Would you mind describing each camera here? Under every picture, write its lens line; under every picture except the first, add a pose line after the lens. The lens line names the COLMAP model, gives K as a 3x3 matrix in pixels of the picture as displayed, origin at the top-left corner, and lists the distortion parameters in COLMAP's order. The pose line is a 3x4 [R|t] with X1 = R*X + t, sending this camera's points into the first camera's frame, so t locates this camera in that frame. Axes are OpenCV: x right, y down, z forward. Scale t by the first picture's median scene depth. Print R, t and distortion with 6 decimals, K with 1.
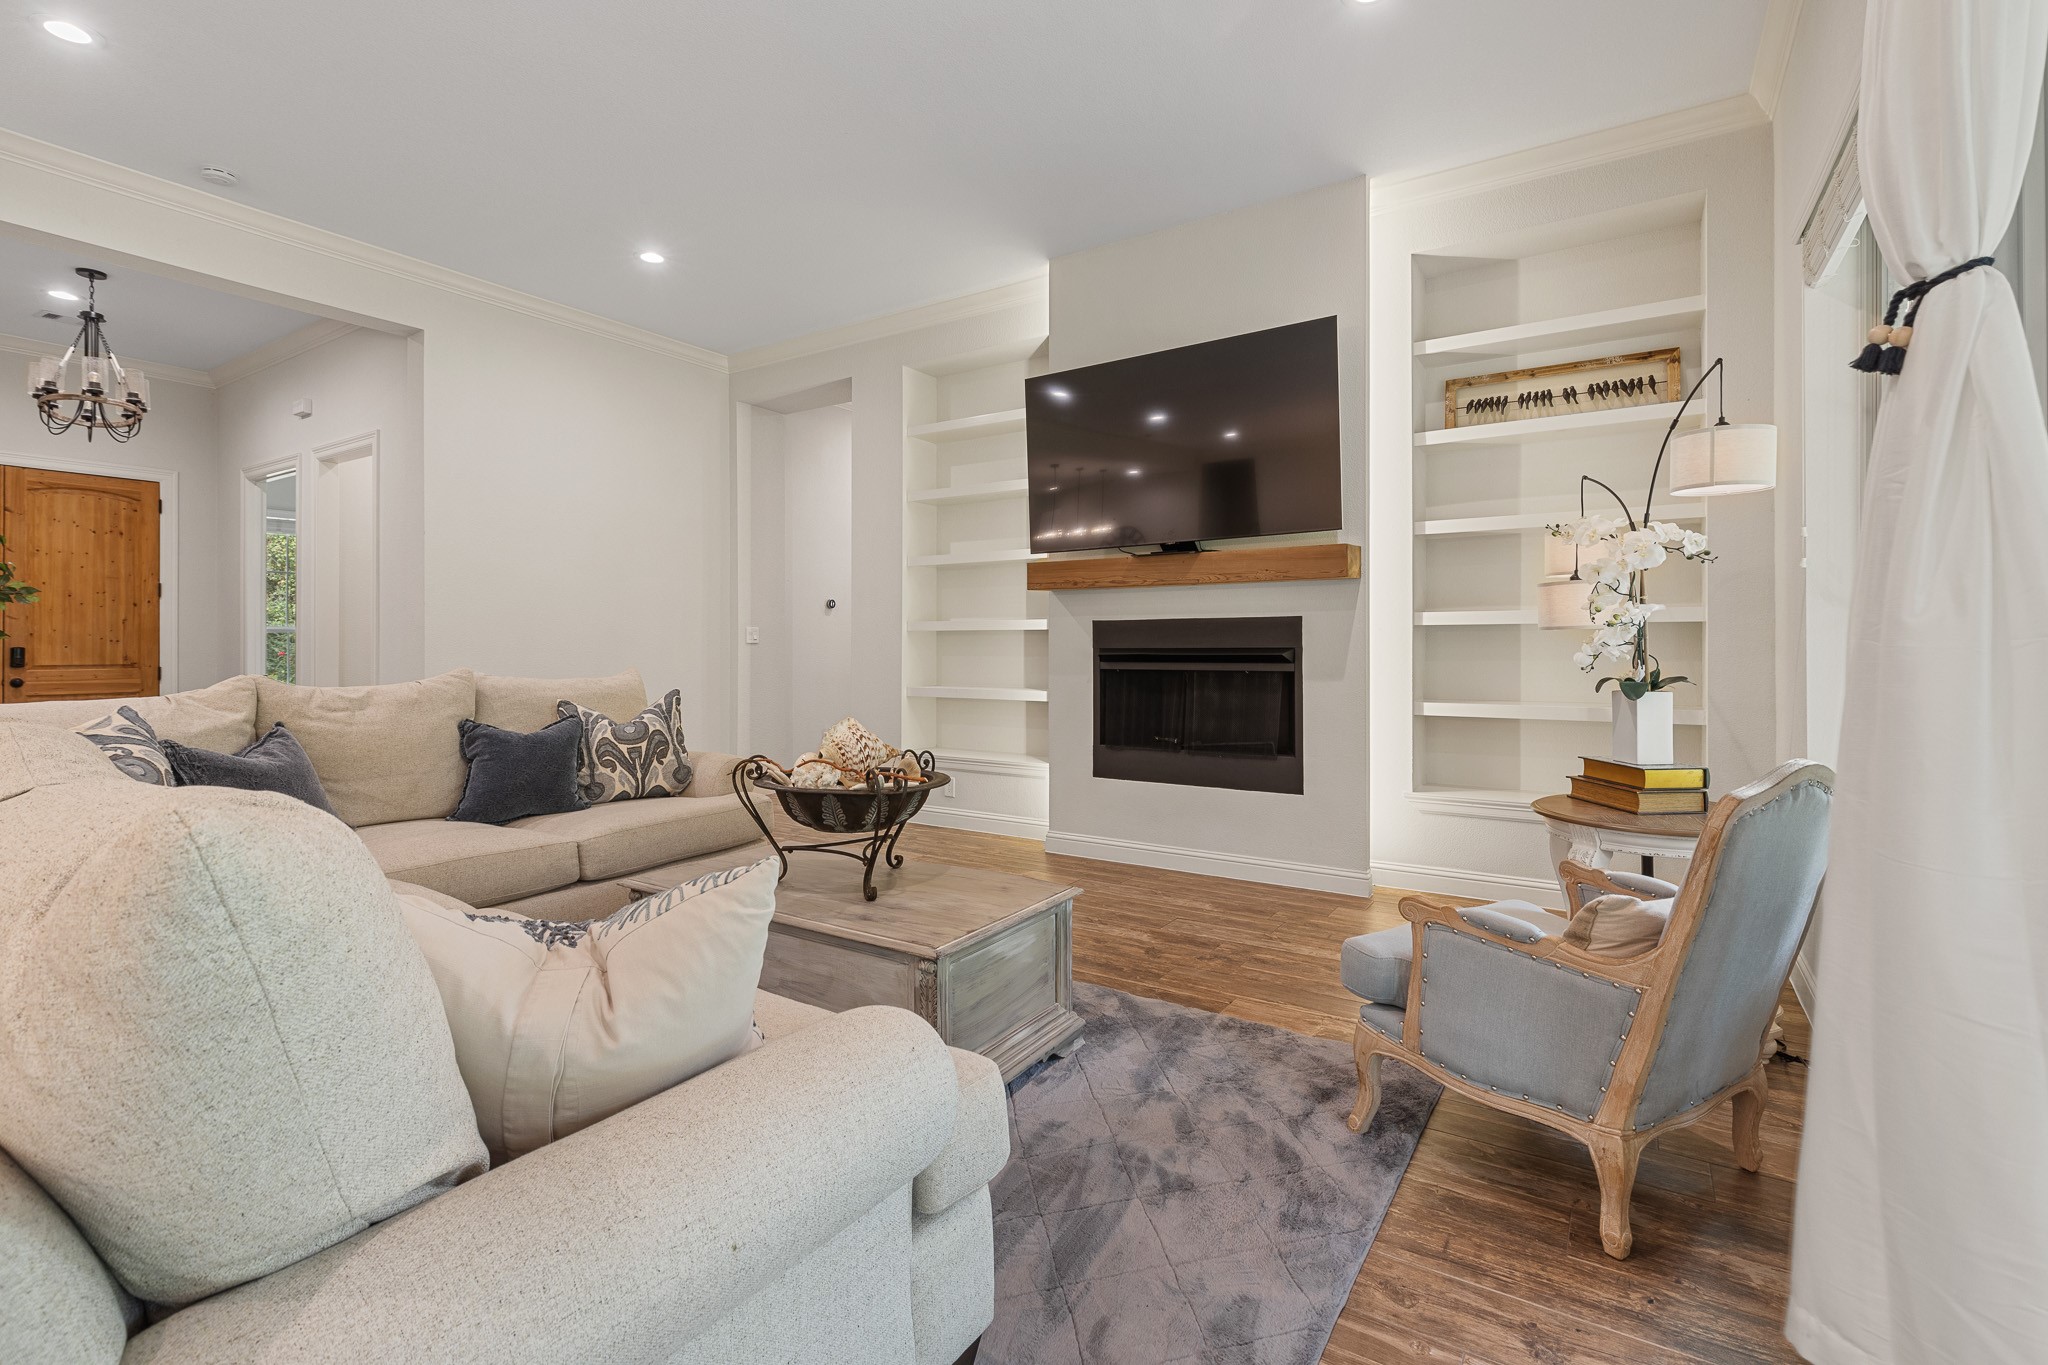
lens RADIAL K [[927.7, 0, 1023.4], [0, 927.7, 643.5], [0, 0, 1]] dist [0.002237, 0.000252]
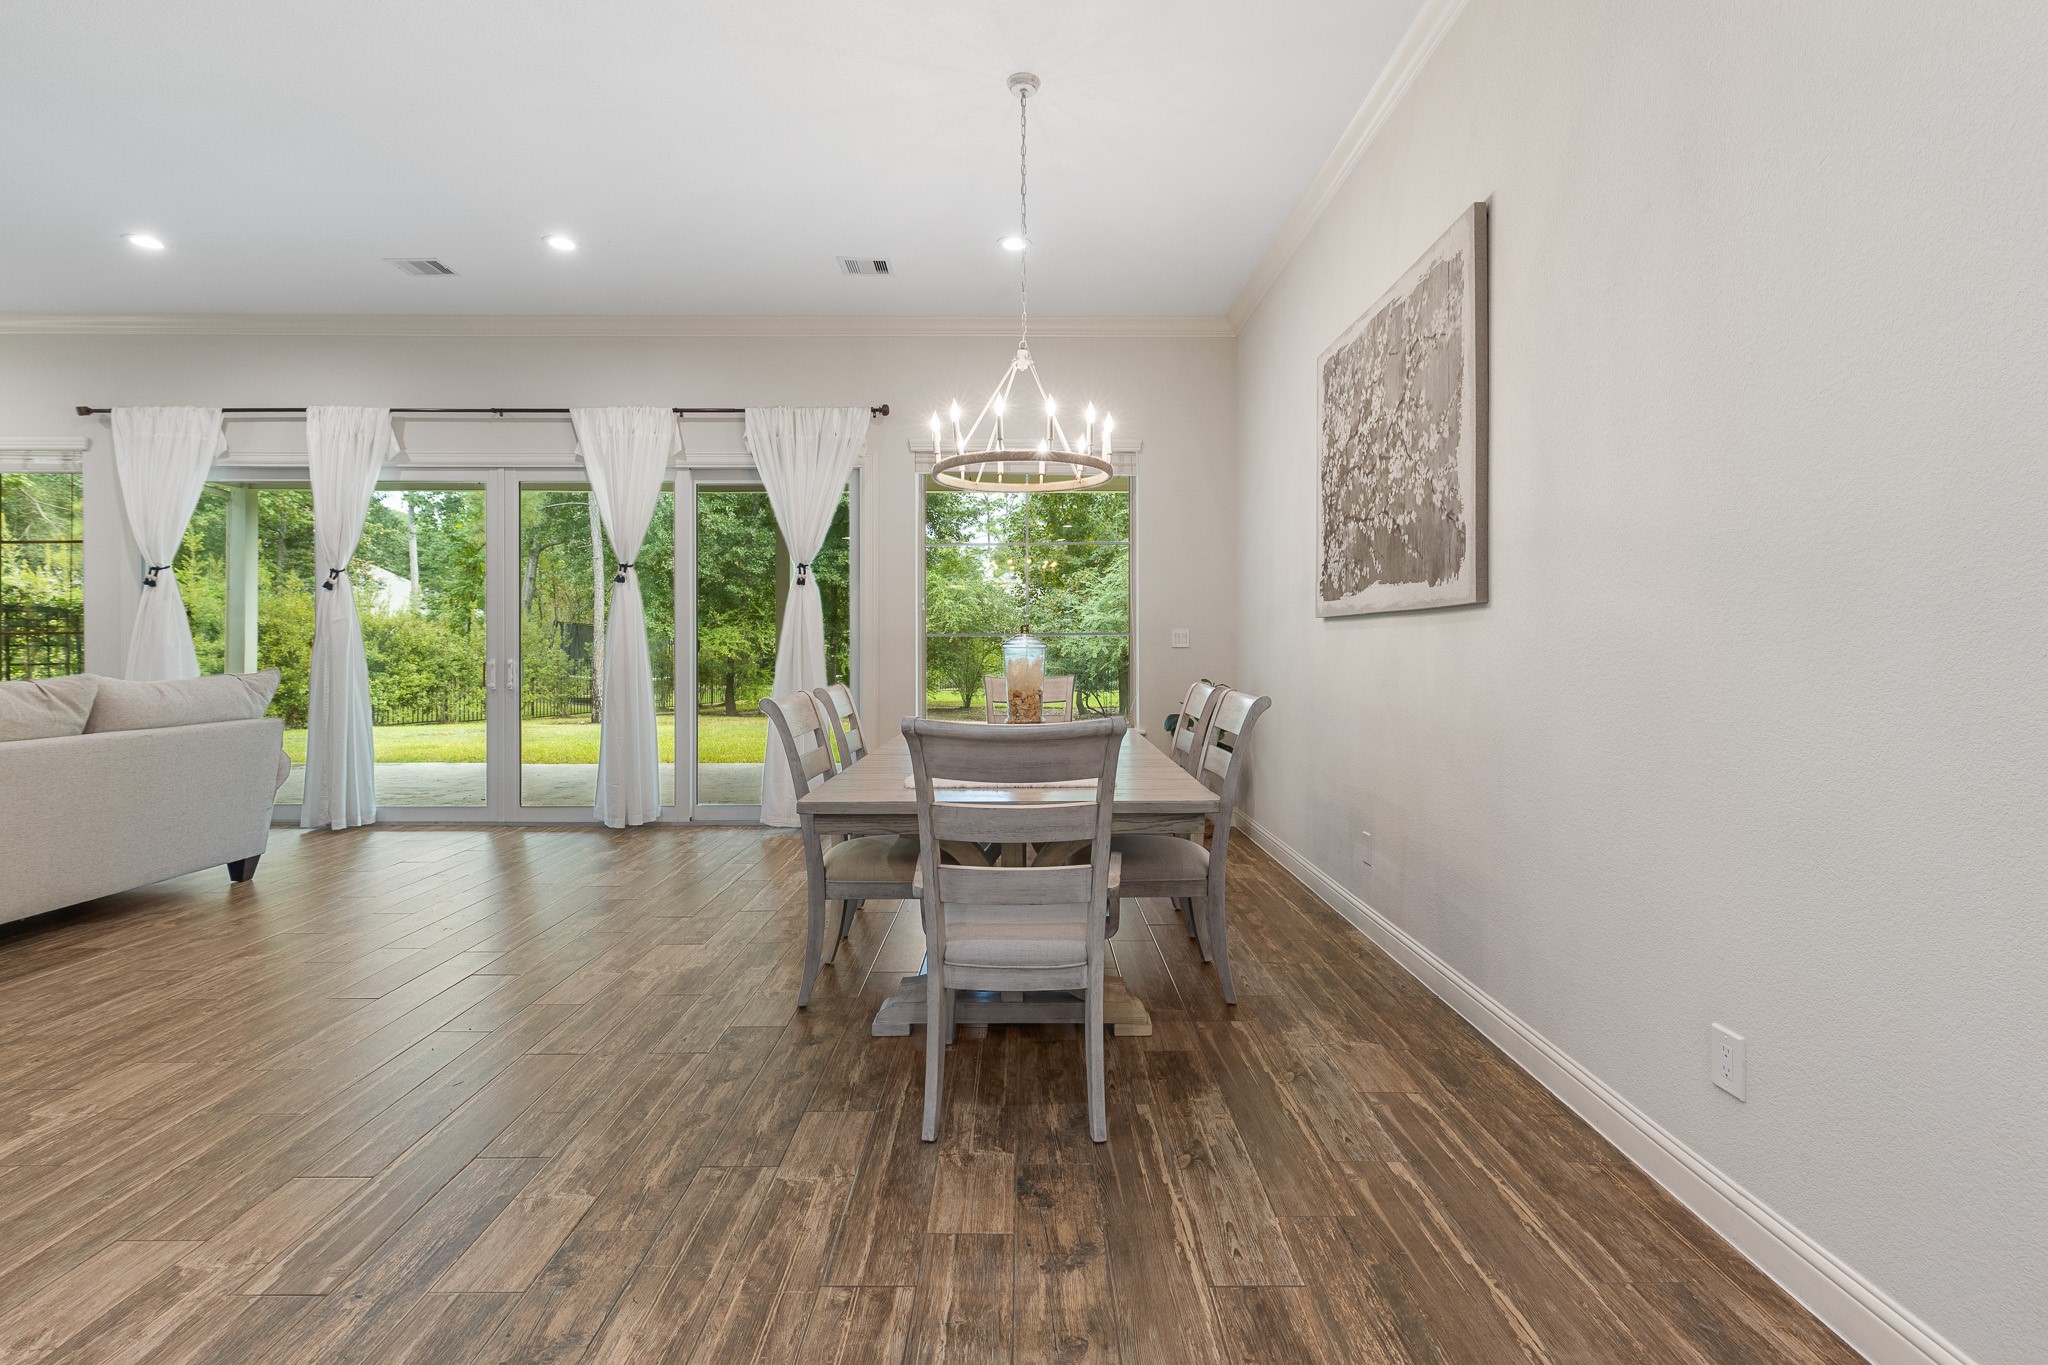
lens RADIAL K [[919.4, 0, 1025.0], [0, 919.4, 656.4], [0, 0, 1]] dist [-0.000890, 0.000259]
pose [[-0.553222, -0.009438, 0.832981, -1.520006], [-0.000829, 0.999942, 0.010779, -0.005480], [-0.833034, 0.005273, -0.553197, -0.003727]]
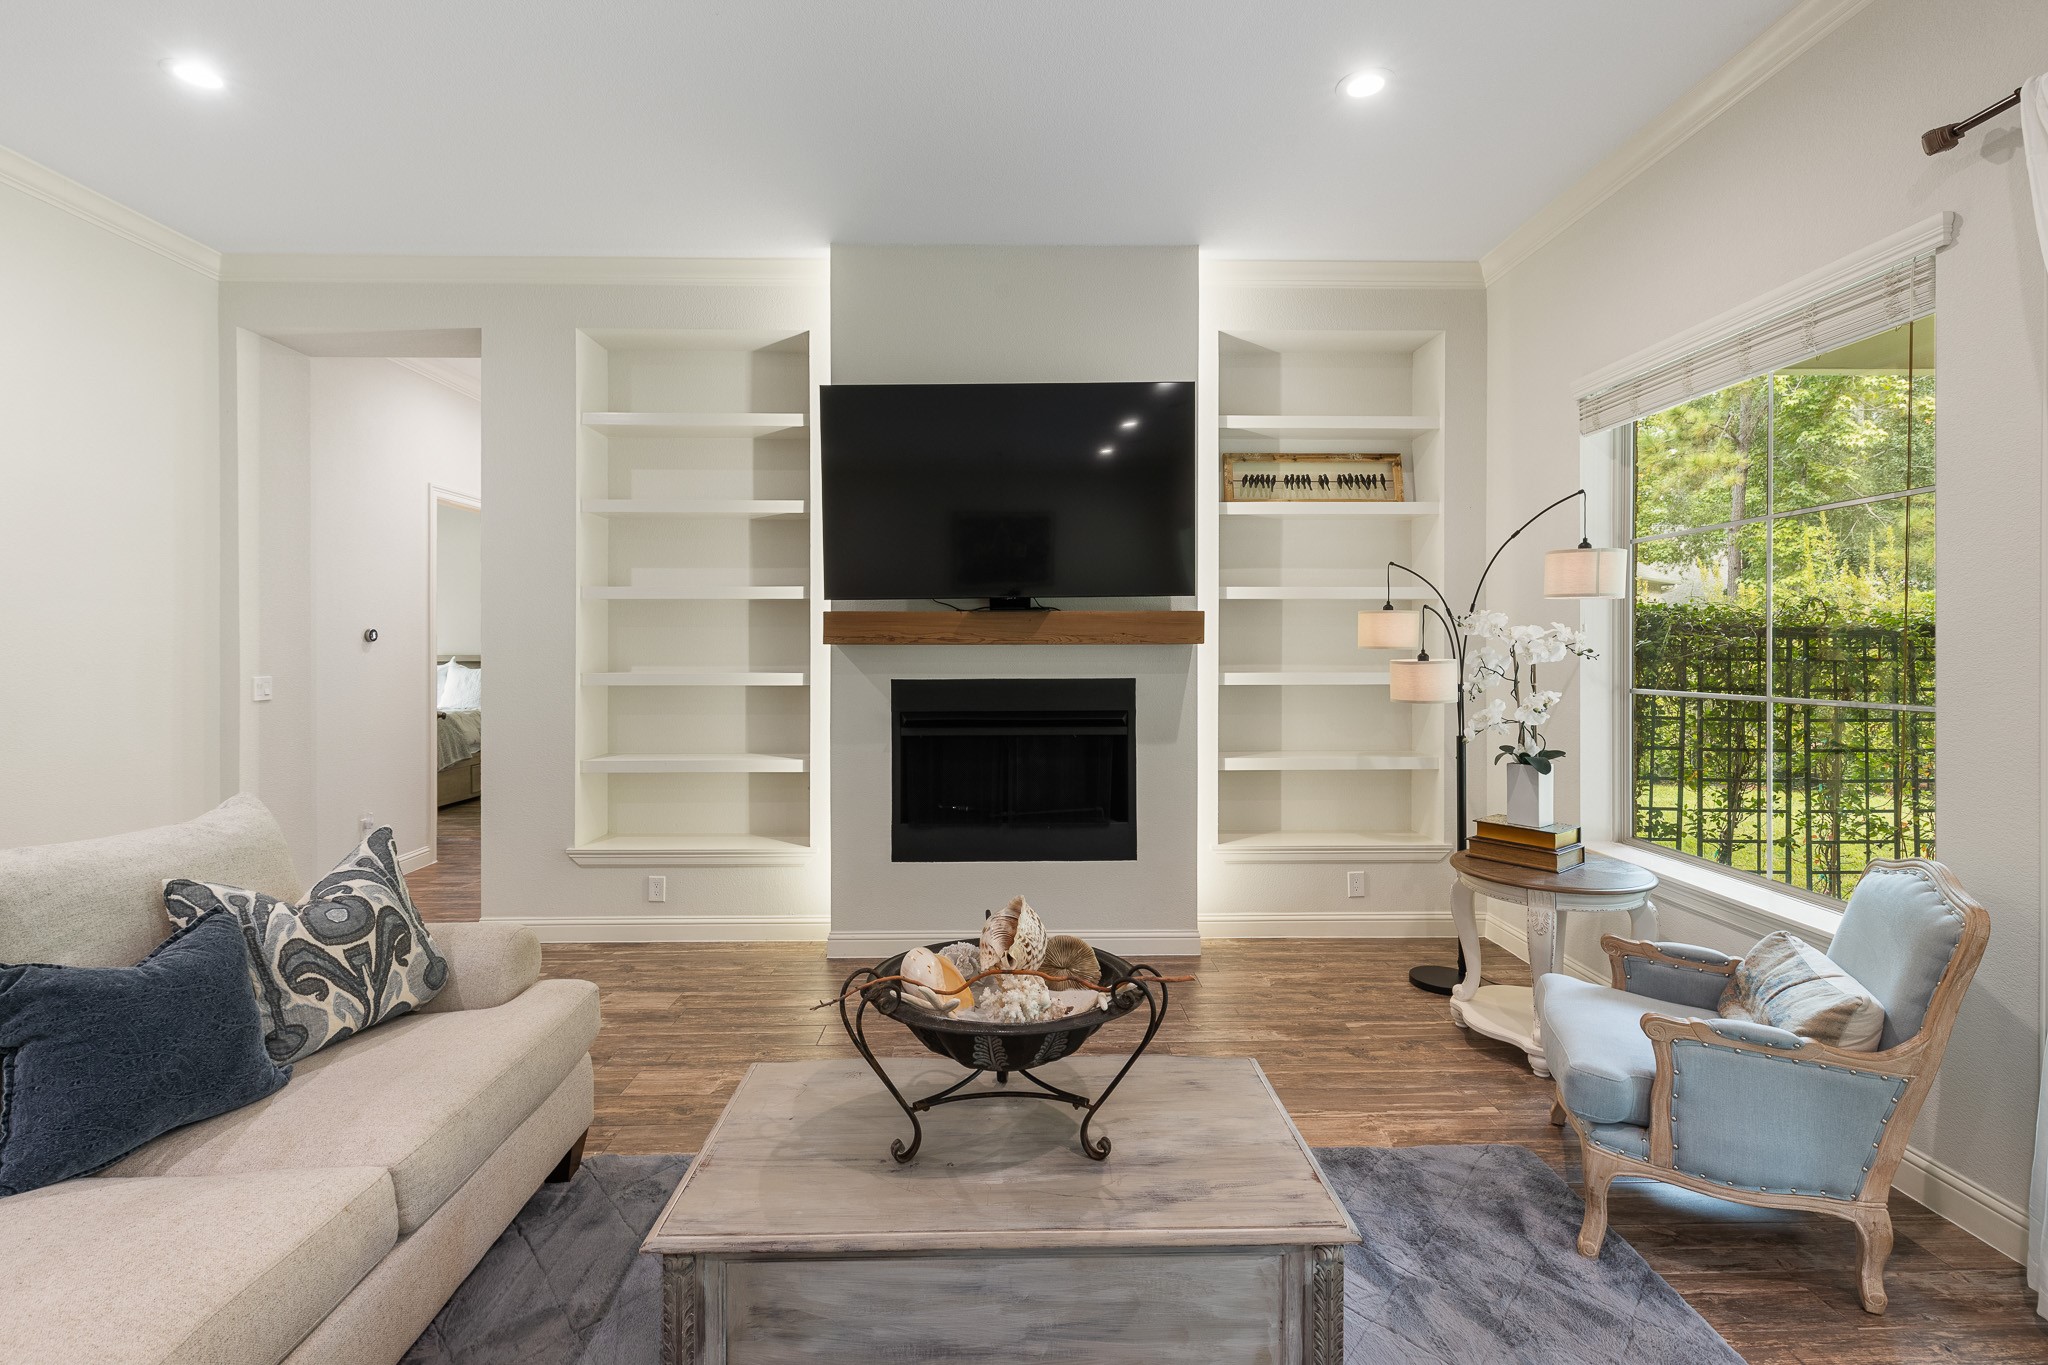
lens RADIAL K [[925.8, 0, 1021.8], [0, 925.8, 649.0], [0, 0, 1]] dist [0.001180, -0.000984]
pose [[0.827721, -0.002448, 0.561134, -0.349417], [-0.000662, 0.999986, 0.005339, -0.066116], [-0.561139, -0.004790, 0.827708, 0.258366]]
